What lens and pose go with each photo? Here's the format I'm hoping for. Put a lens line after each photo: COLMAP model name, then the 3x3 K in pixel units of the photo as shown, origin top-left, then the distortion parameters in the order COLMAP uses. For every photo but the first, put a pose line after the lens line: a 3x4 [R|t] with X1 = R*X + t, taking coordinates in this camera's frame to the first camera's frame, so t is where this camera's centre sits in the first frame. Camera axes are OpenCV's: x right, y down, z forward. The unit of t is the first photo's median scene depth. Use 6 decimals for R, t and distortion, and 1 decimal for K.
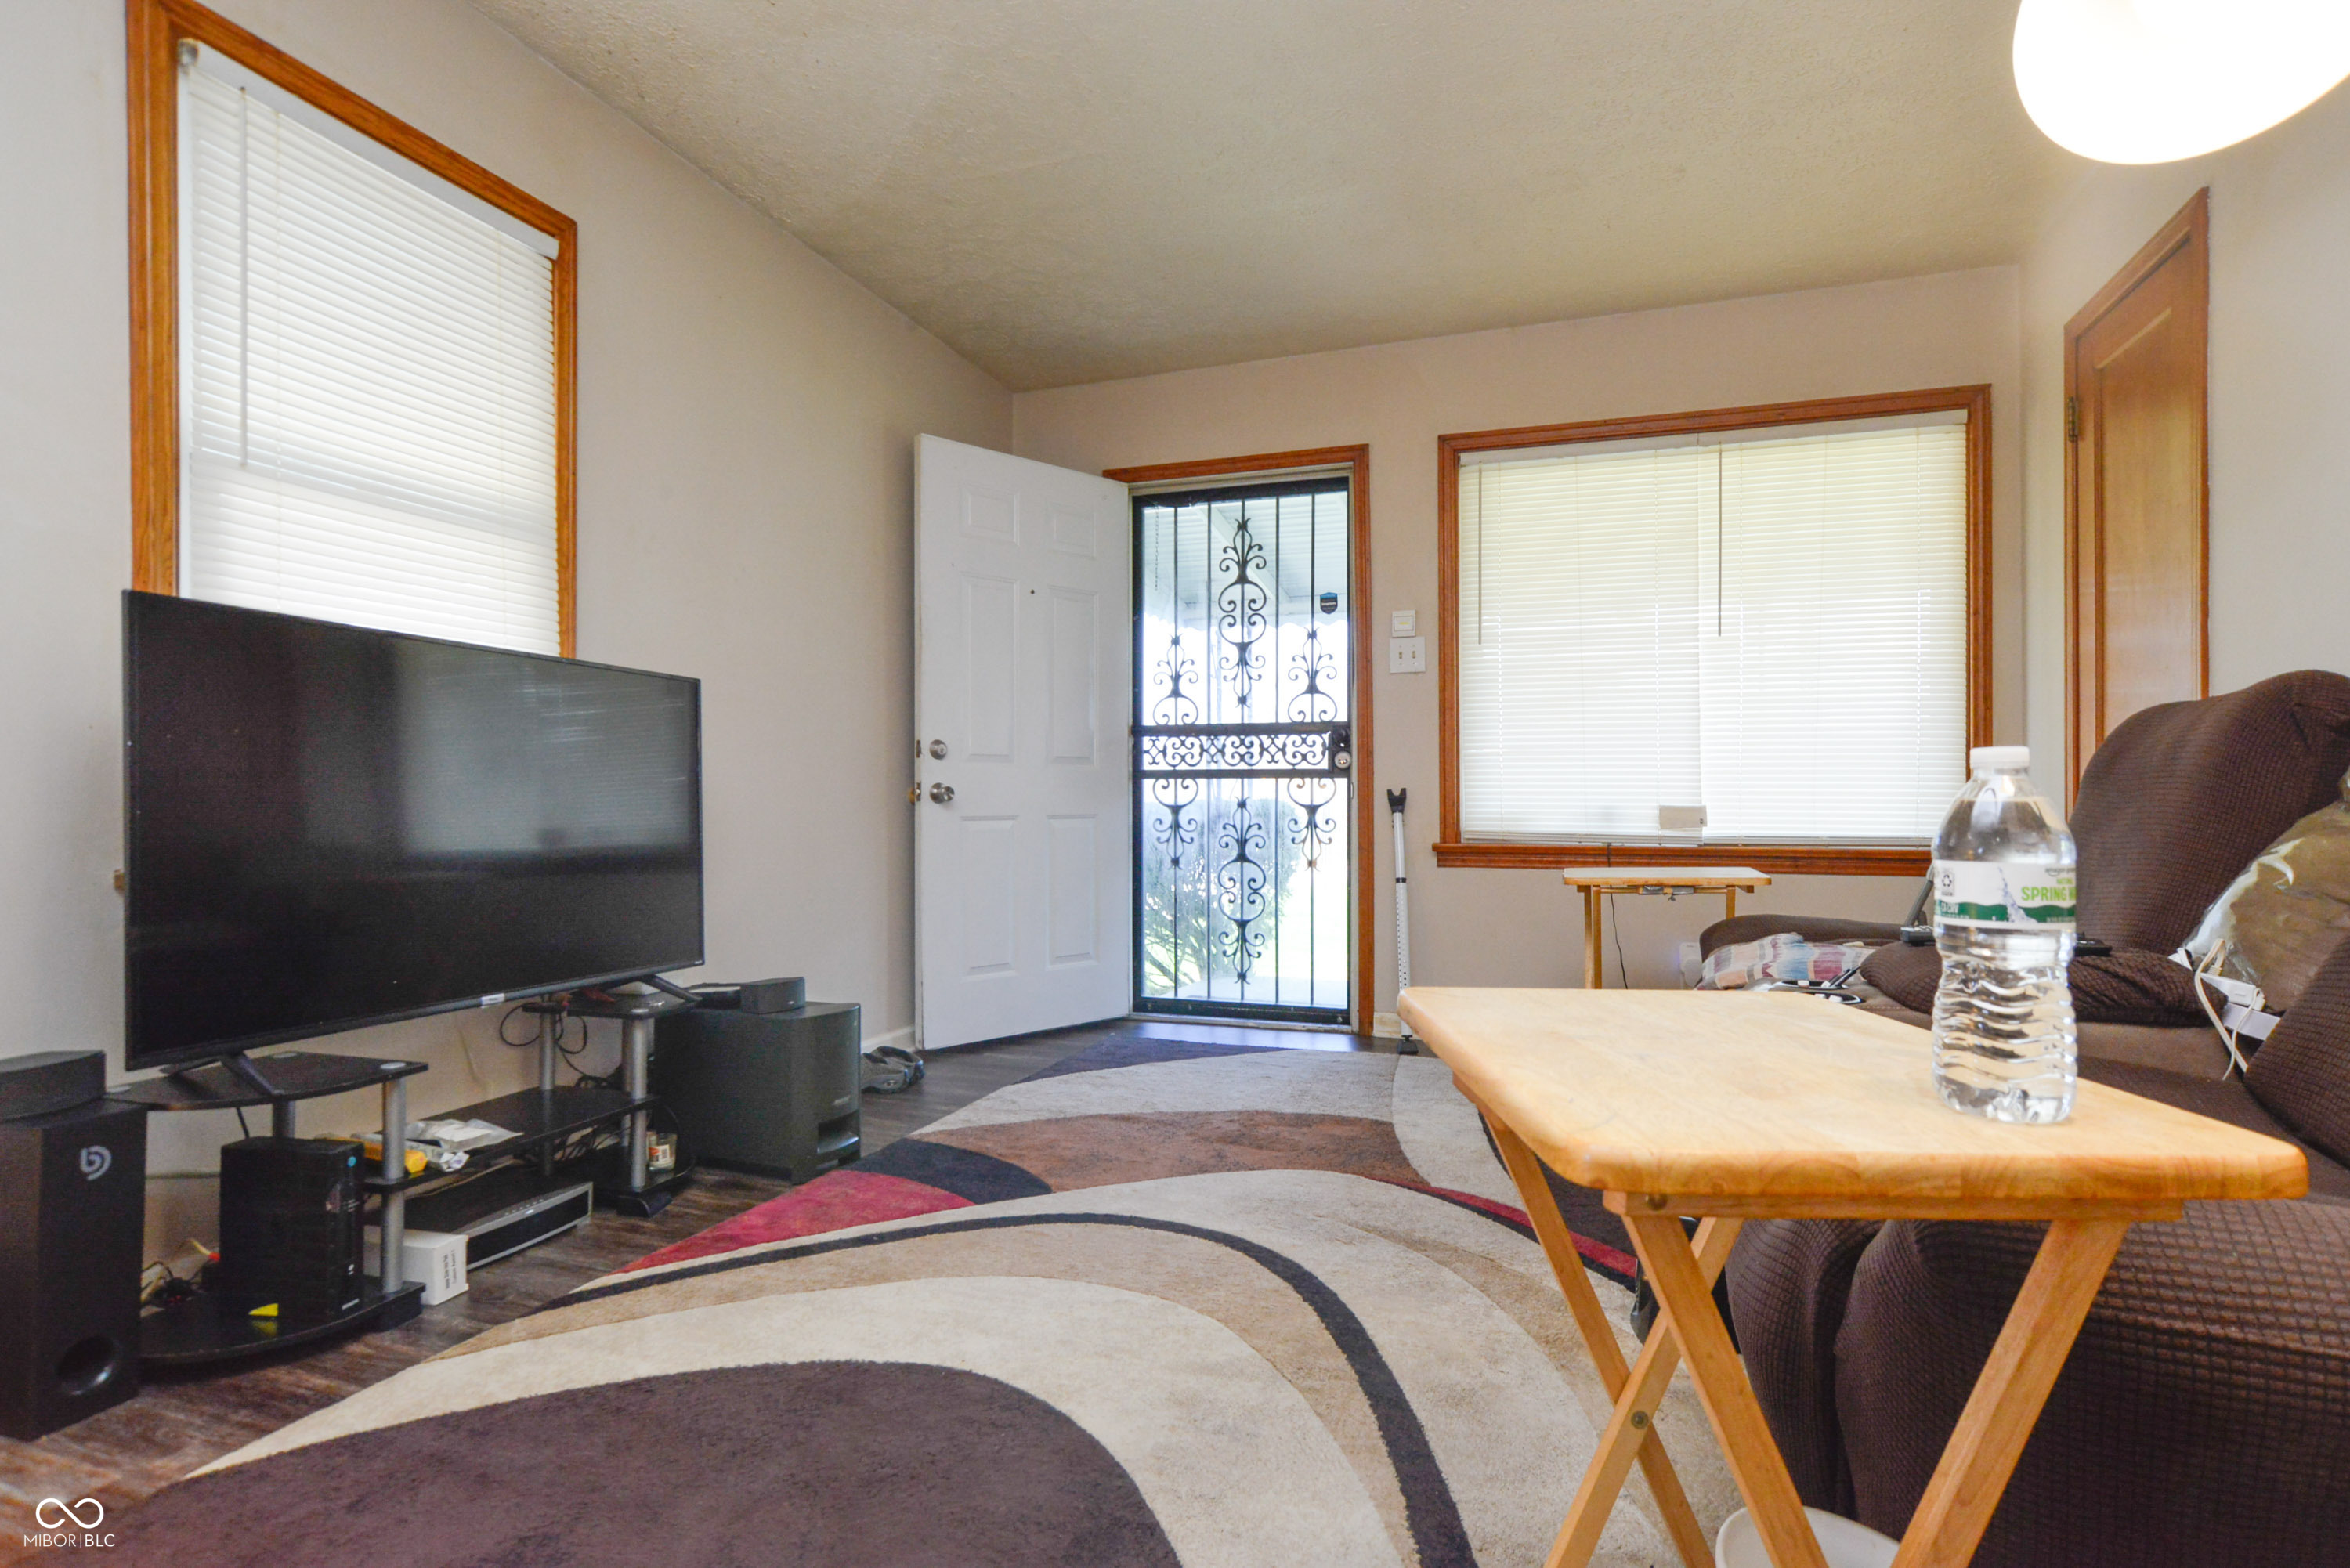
lens RADIAL K [[1163.6, 0, 1170.2], [0, 1163.6, 782.9], [0, 0, 1]] dist [-0.023764, 0.012715]
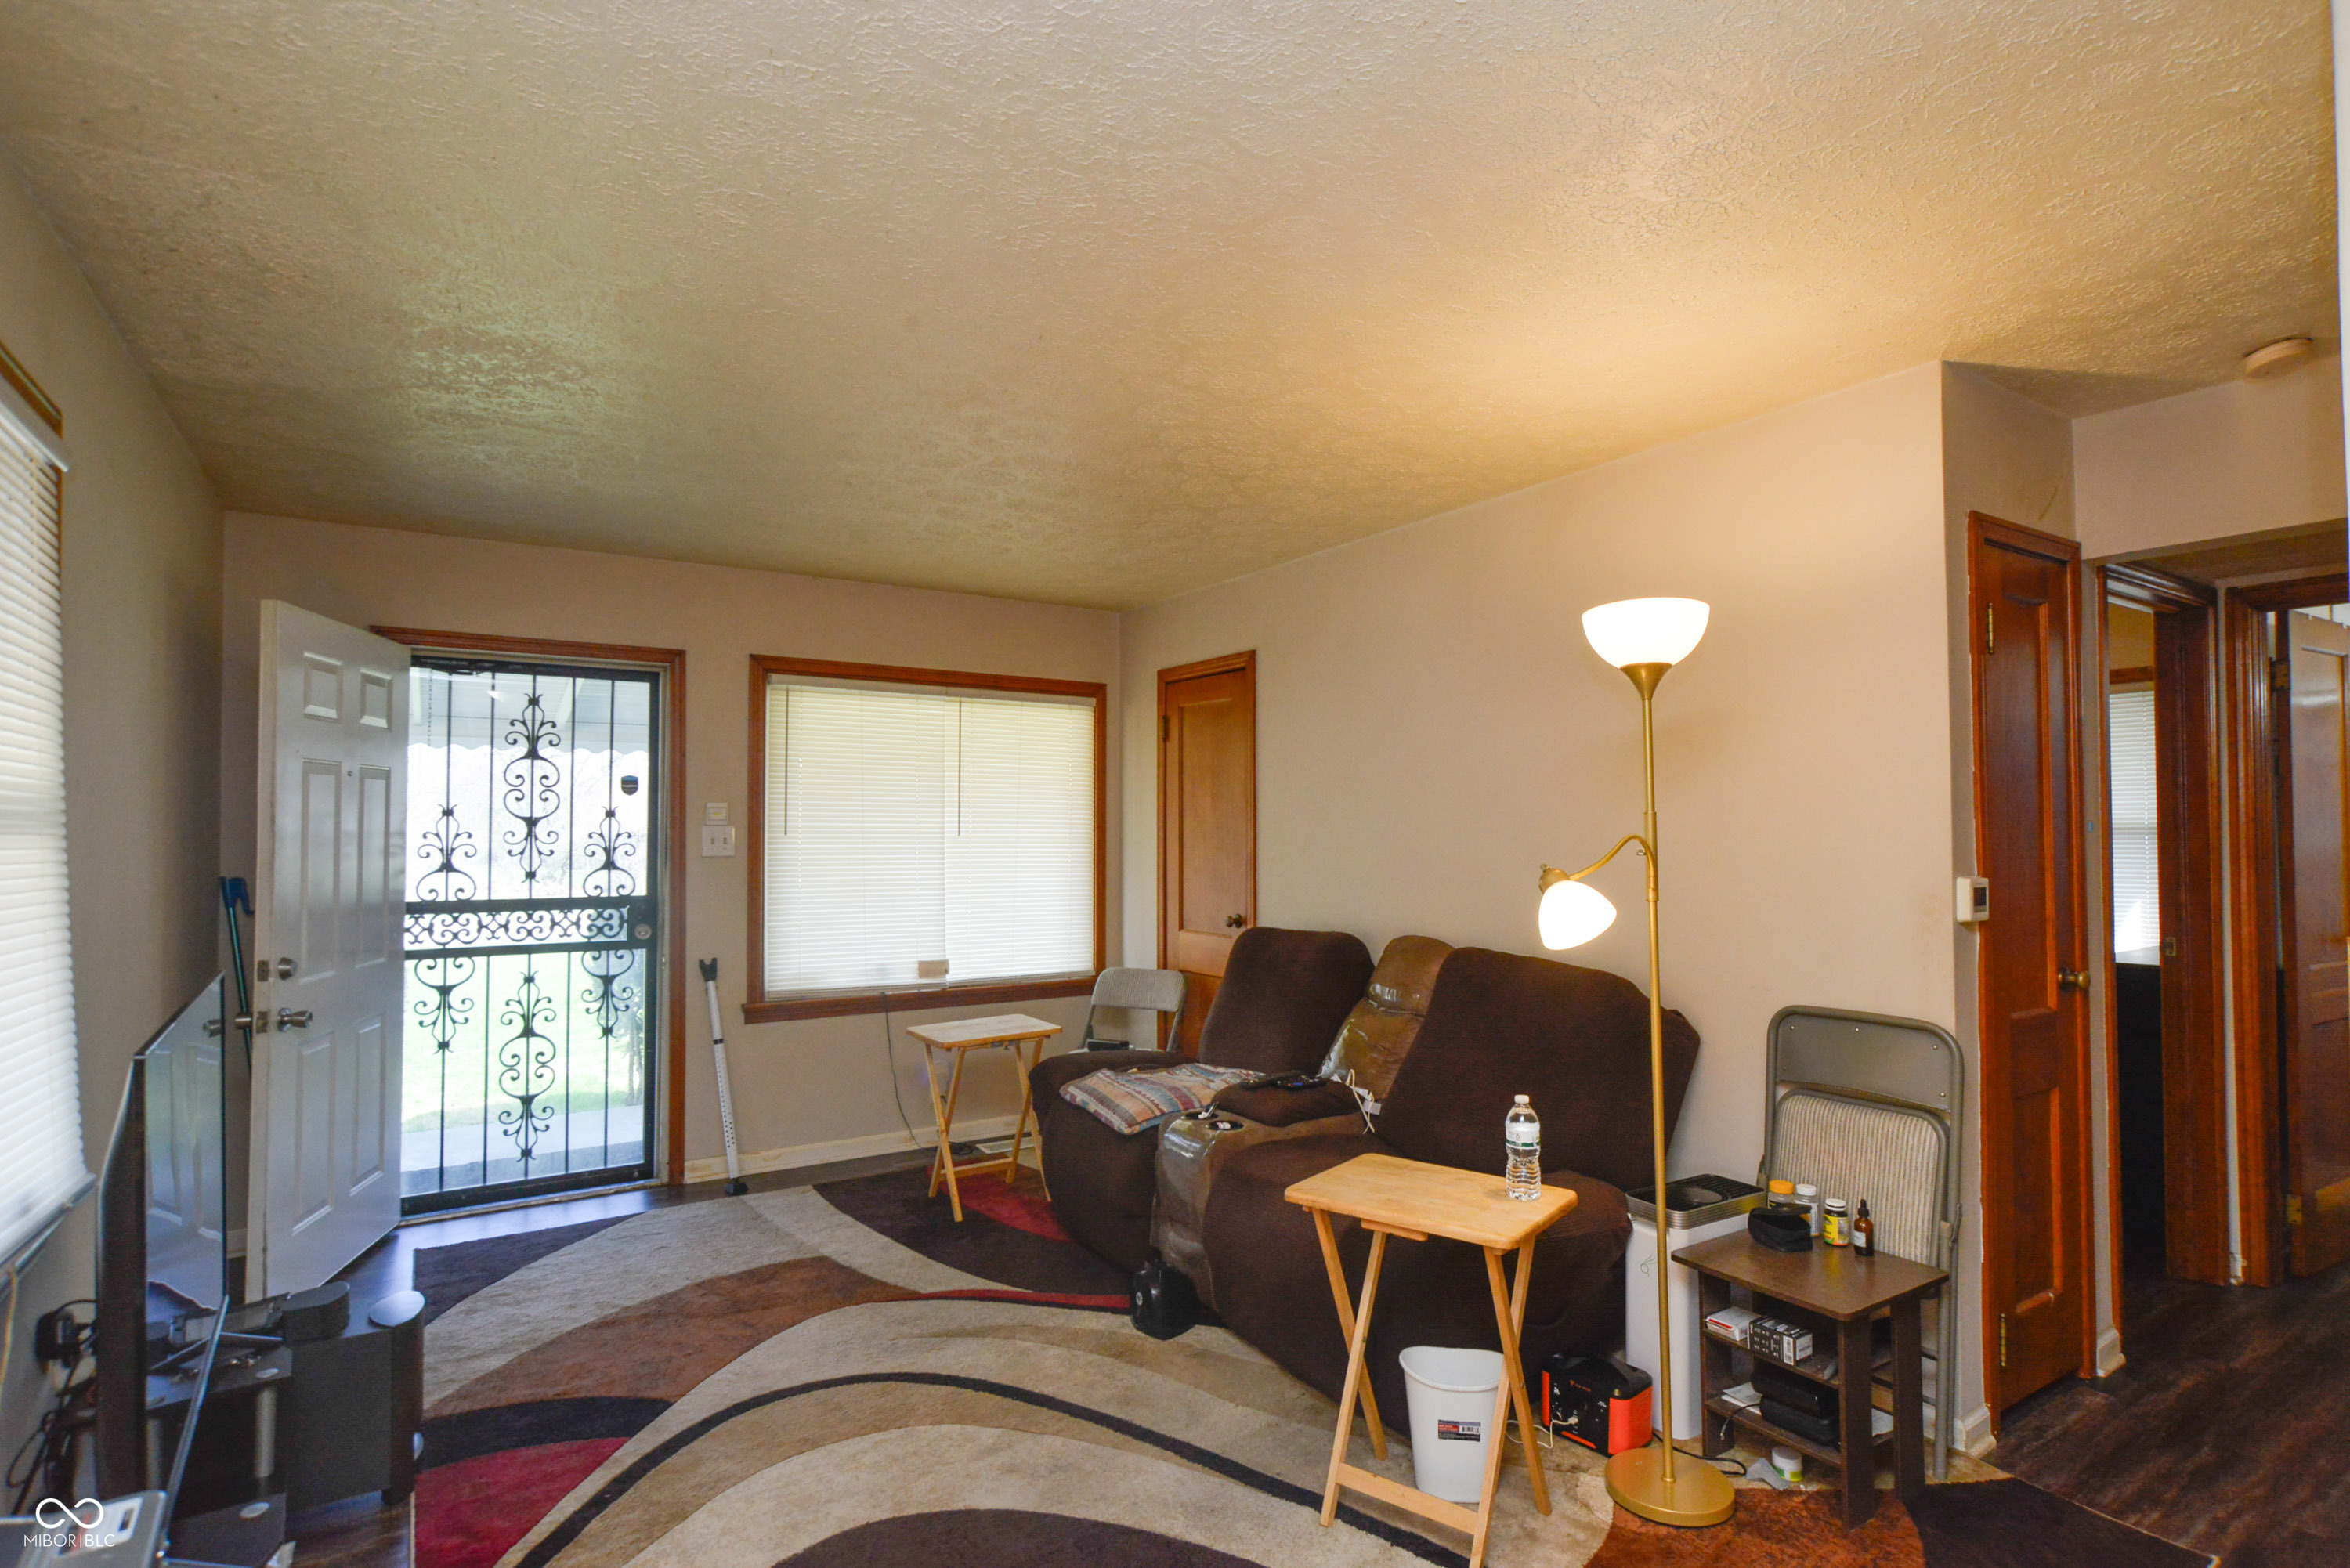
lens RADIAL K [[1163.6, 0, 1186.0], [0, 1163.6, 793.5], [0, 0, 1]] dist [-0.023764, 0.012715]
pose [[0.610755, 0.021228, 0.791535, -0.394367], [-0.004200, 0.999713, -0.023570, -0.124263], [-0.791809, 0.011071, 0.610669, -0.056129]]
